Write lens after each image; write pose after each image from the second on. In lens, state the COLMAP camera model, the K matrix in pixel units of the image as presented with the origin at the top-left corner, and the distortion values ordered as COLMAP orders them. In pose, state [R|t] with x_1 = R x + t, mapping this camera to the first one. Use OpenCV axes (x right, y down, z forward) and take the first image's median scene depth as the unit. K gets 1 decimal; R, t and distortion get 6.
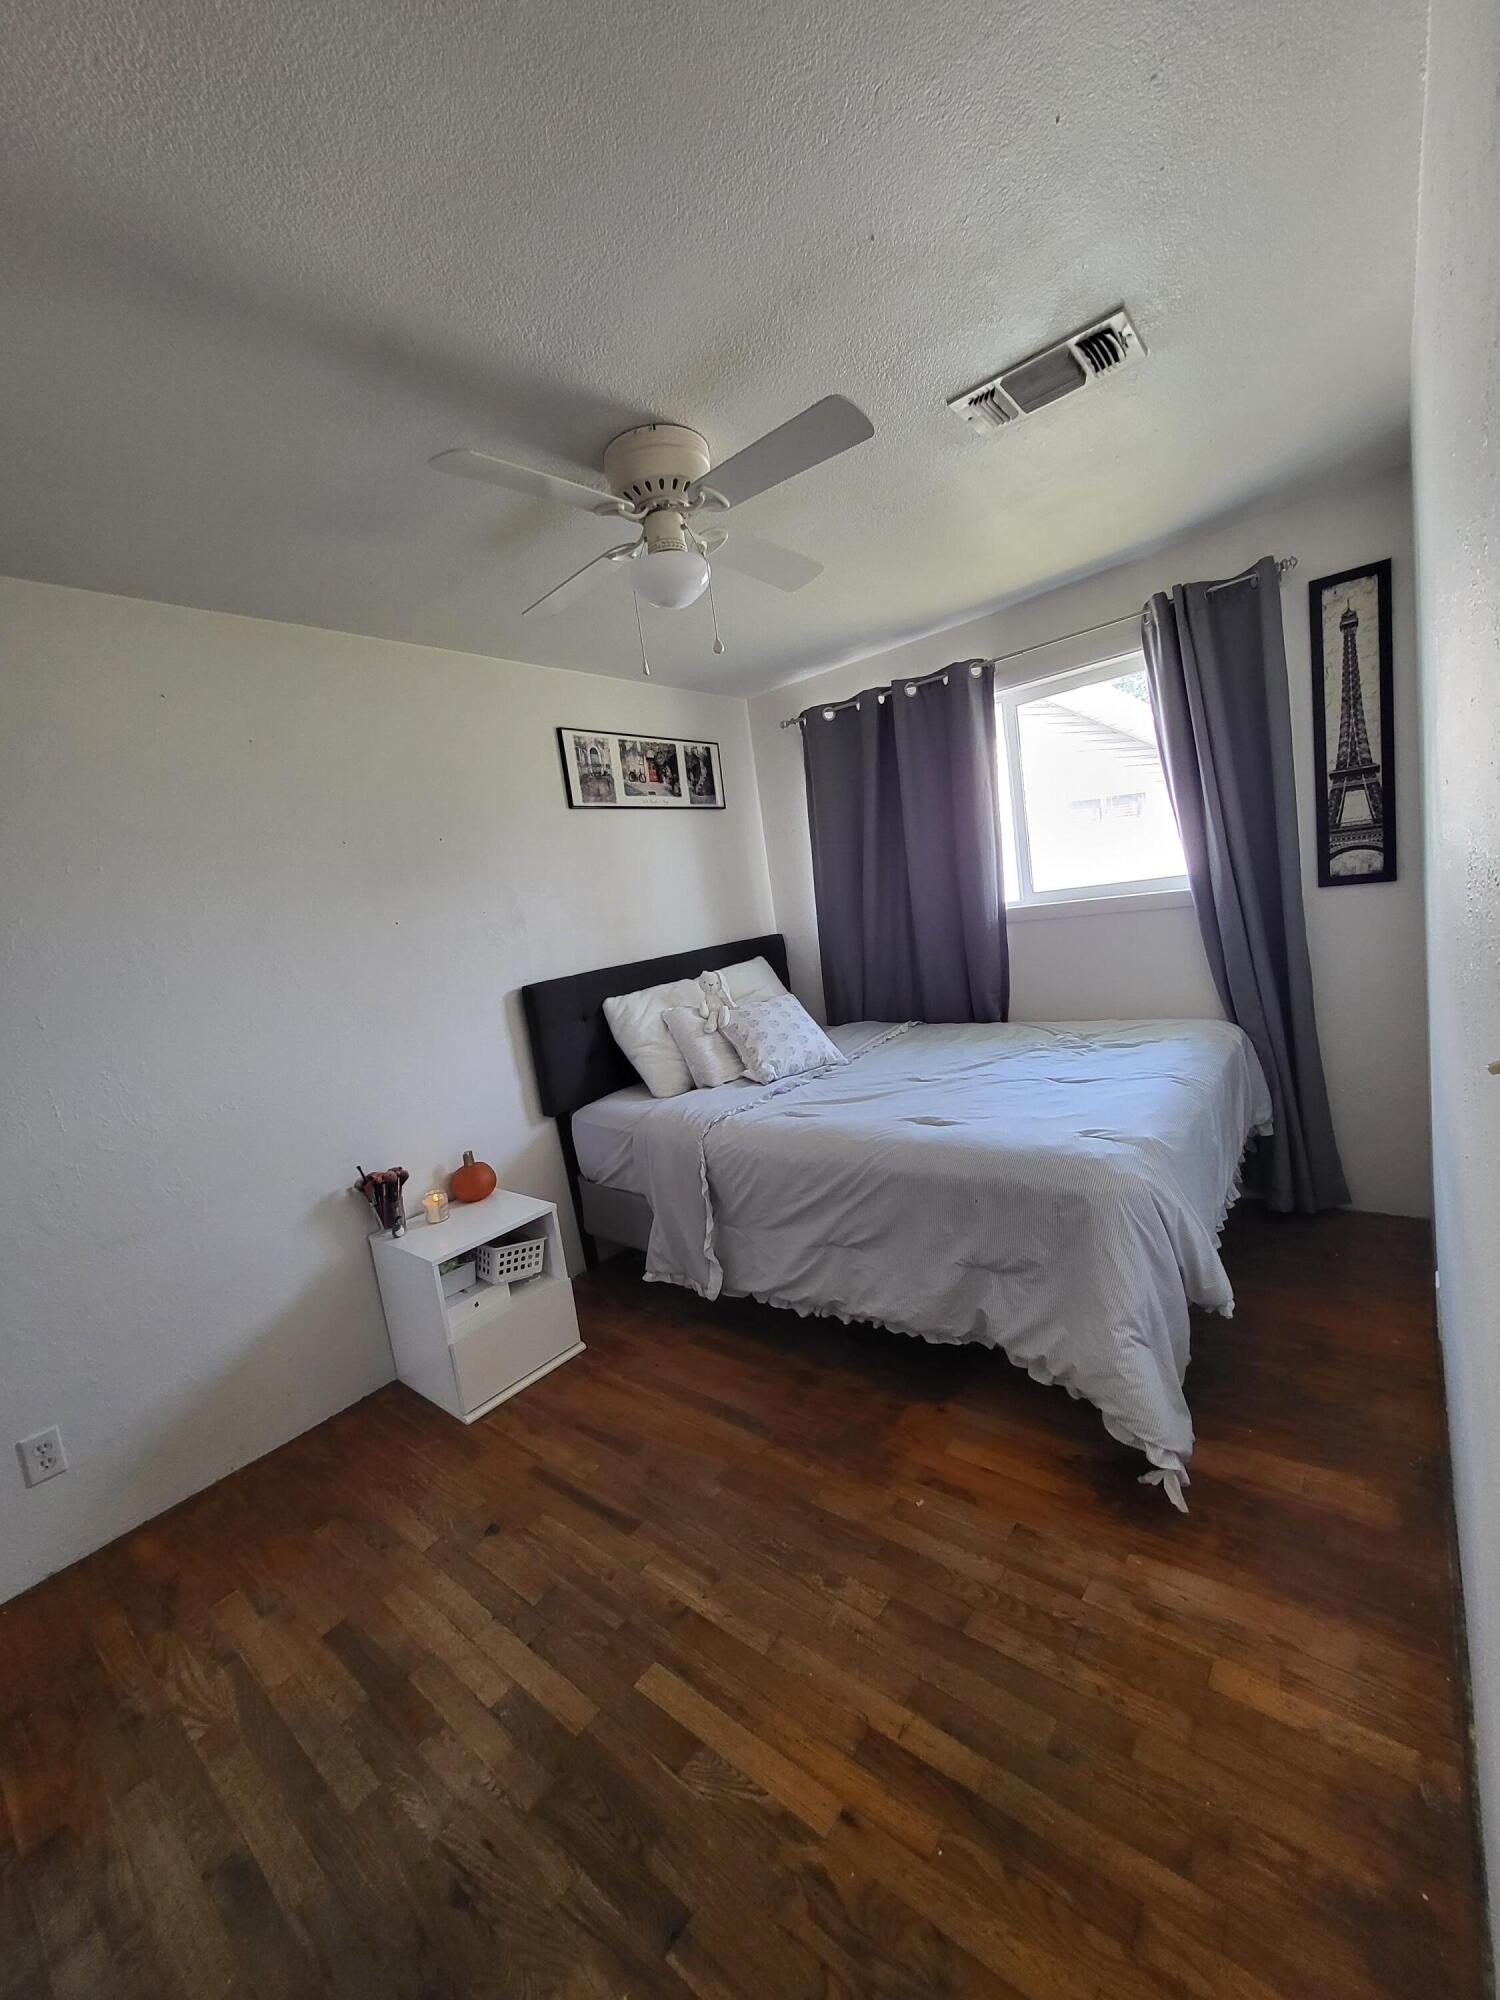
lens RADIAL K [[783.7, 0, 738.0], [0, 783.7, 1001.5], [0, 0, 1]] dist [0.002517, -0.001350]
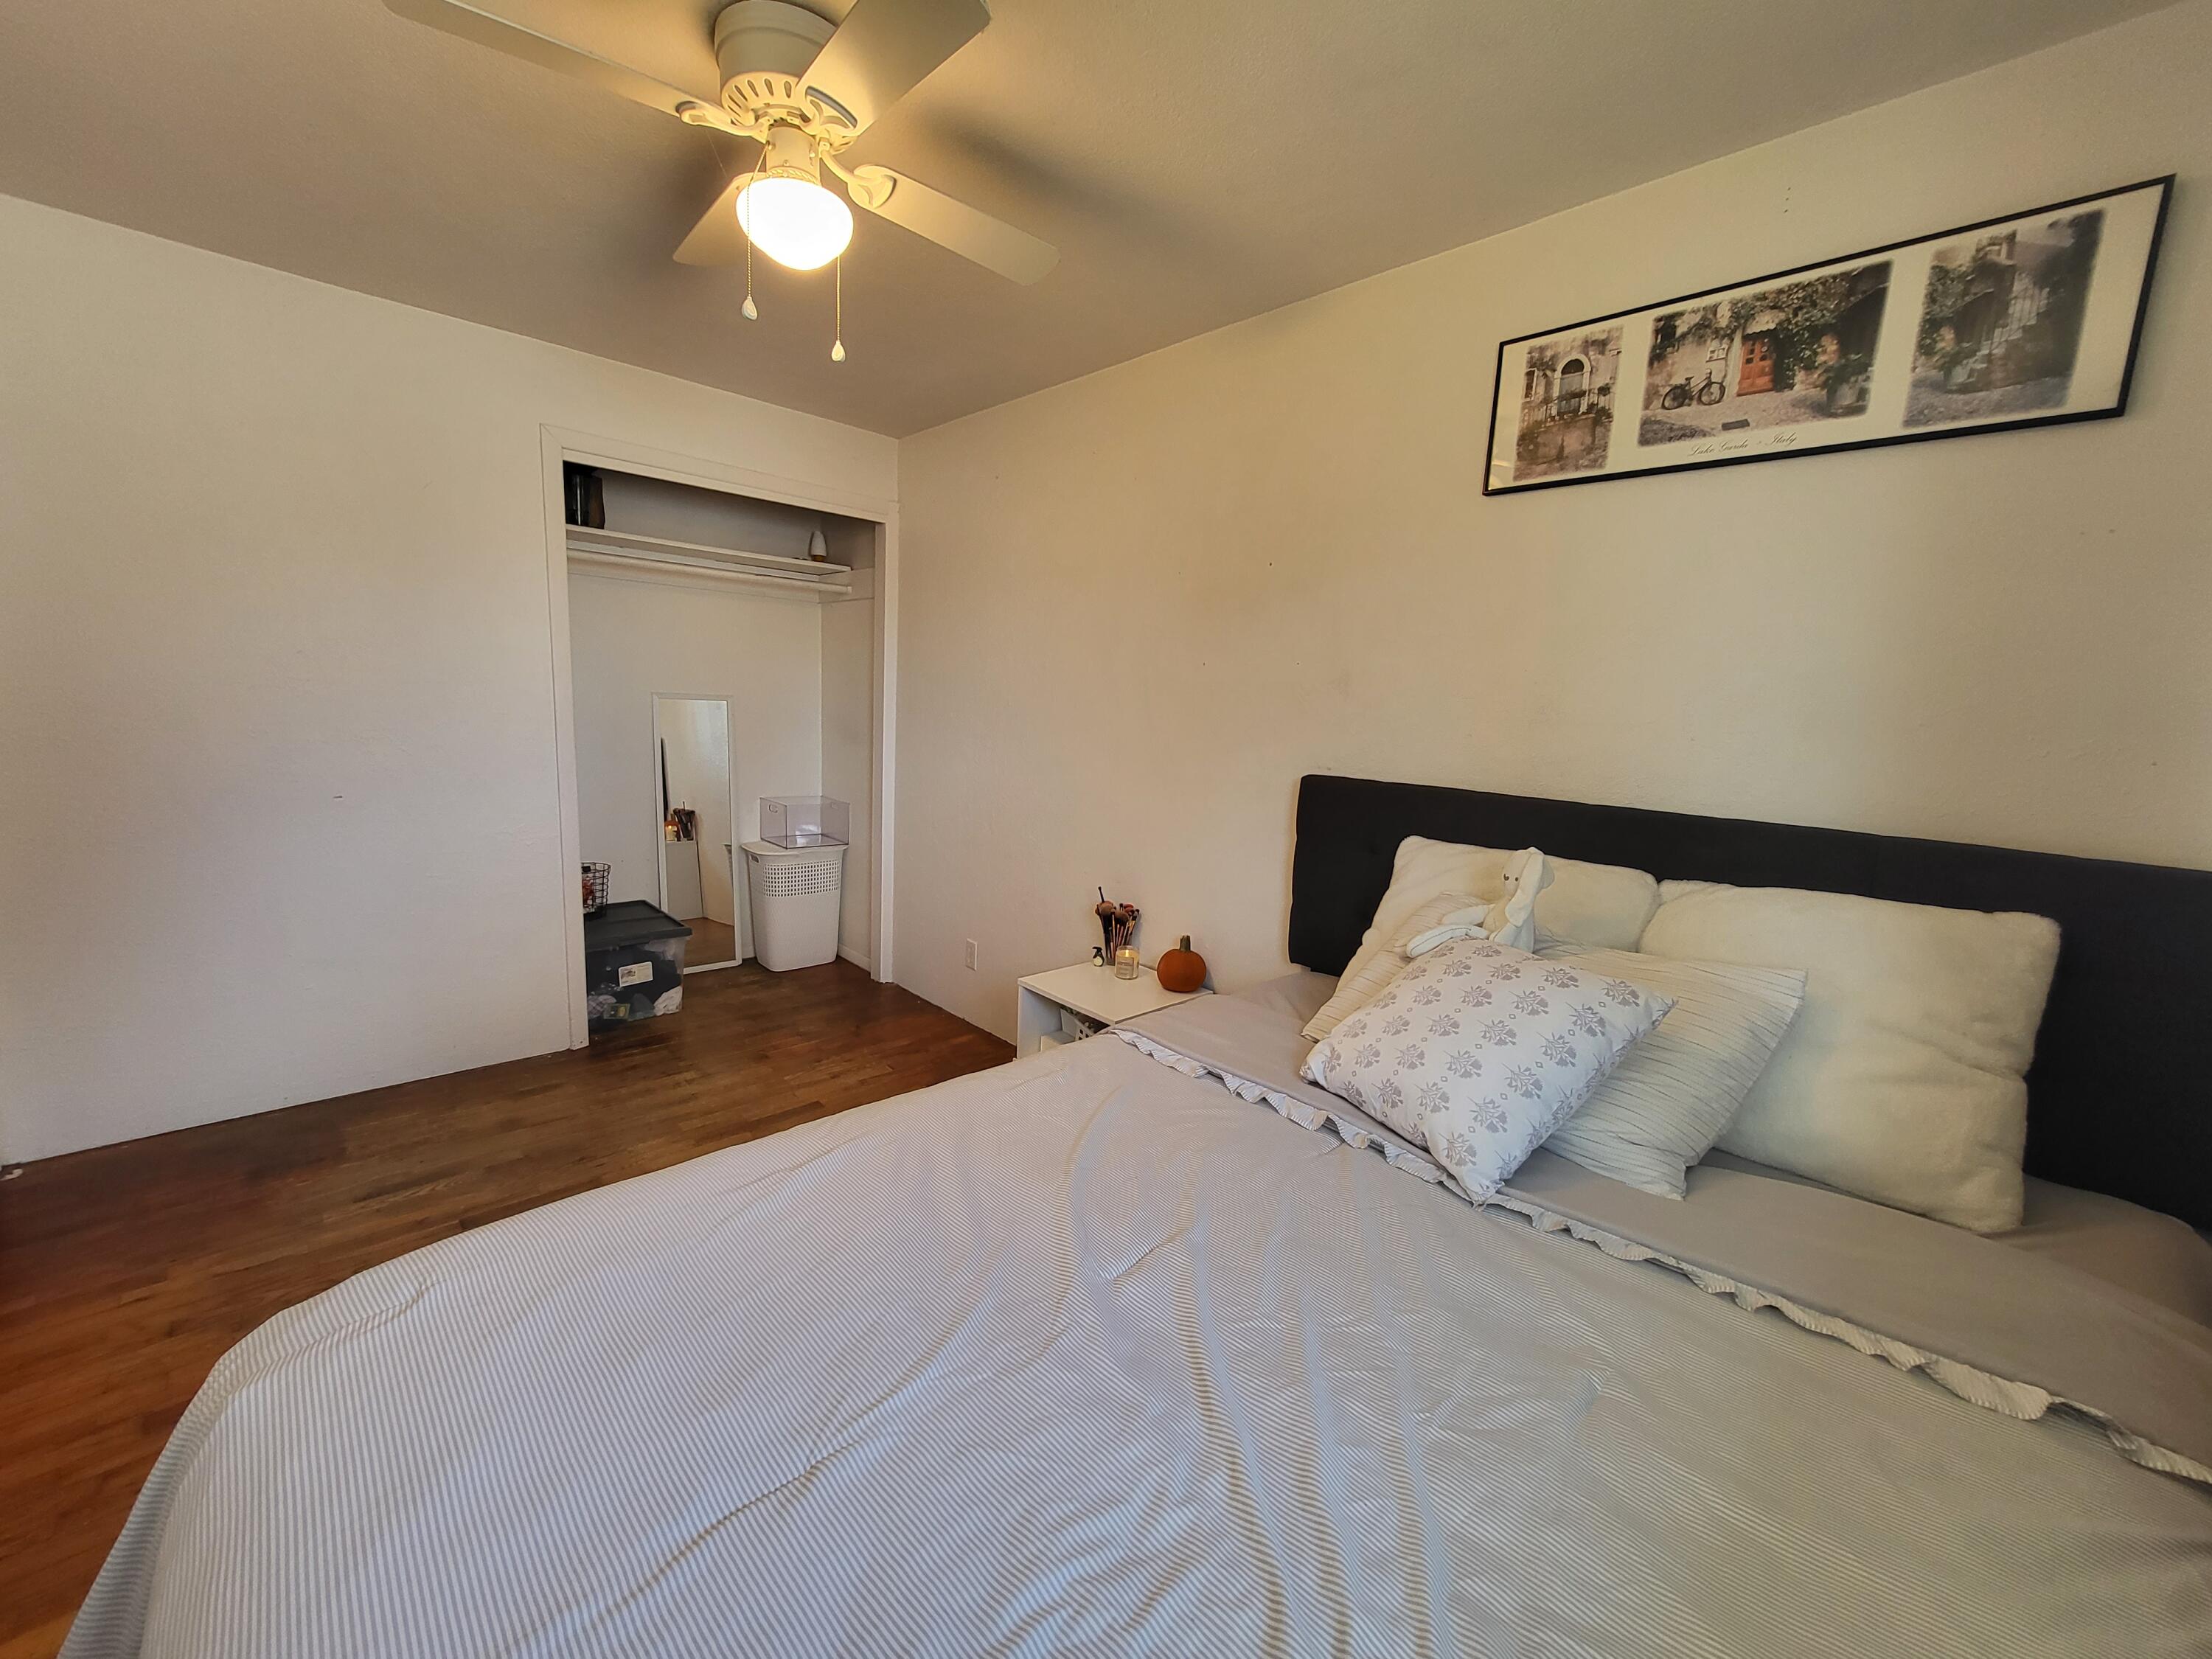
lens RADIAL K [[866.8, 0, 1092.6], [0, 866.8, 829.1], [0, 0, 1]] dist [0.002517, -0.001350]
pose [[-0.125089, 0.274862, -0.953312, 0.445671], [-0.165906, 0.941535, 0.293236, -0.148088], [0.978176, 0.194841, -0.072174, 0.770834]]
